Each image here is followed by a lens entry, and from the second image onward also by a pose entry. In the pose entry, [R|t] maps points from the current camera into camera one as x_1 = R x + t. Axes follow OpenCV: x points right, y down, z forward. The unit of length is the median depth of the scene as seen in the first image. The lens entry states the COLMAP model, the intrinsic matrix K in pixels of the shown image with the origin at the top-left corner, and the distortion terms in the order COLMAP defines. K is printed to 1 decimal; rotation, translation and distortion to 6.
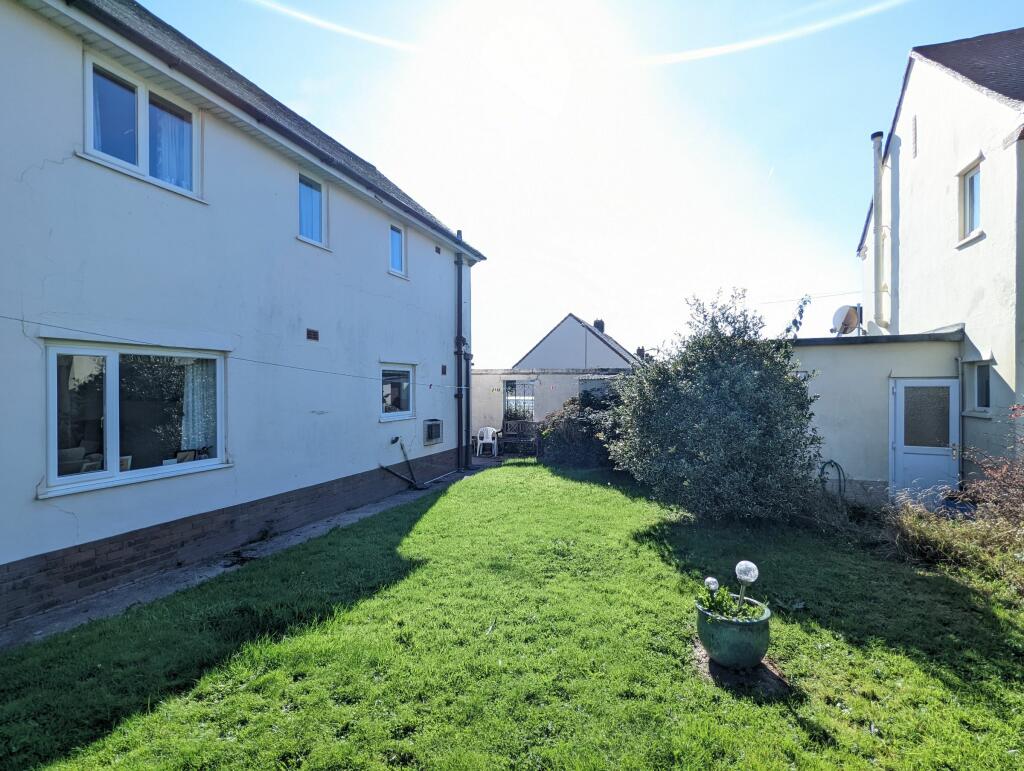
lens RADIAL K [[485.7, 0, 513.1], [0, 485.7, 385.7], [0, 0, 1]] dist [0.005311, -0.000103]
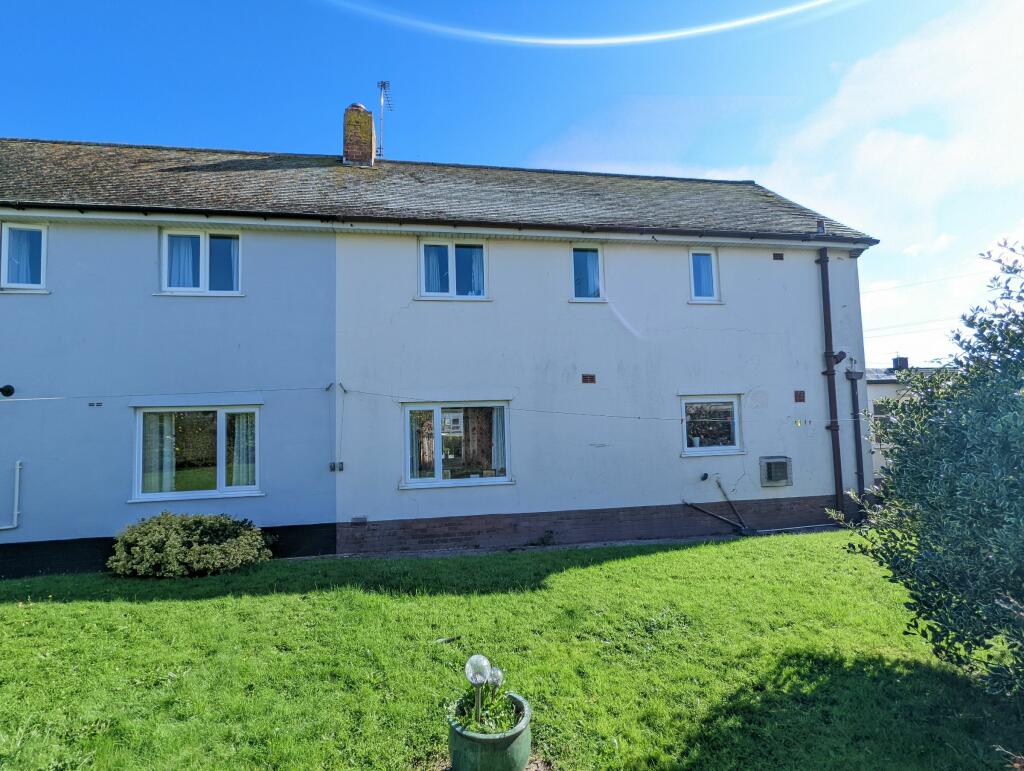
lens RADIAL K [[485.7, 0, 512.7], [0, 485.7, 385.2], [0, 0, 1]] dist [0.005311, -0.000103]
pose [[0.497140, -0.072960, -0.864597, 0.599105], [0.028220, 0.997291, -0.067931, -0.017288], [0.867211, 0.009372, 0.497853, 0.306241]]
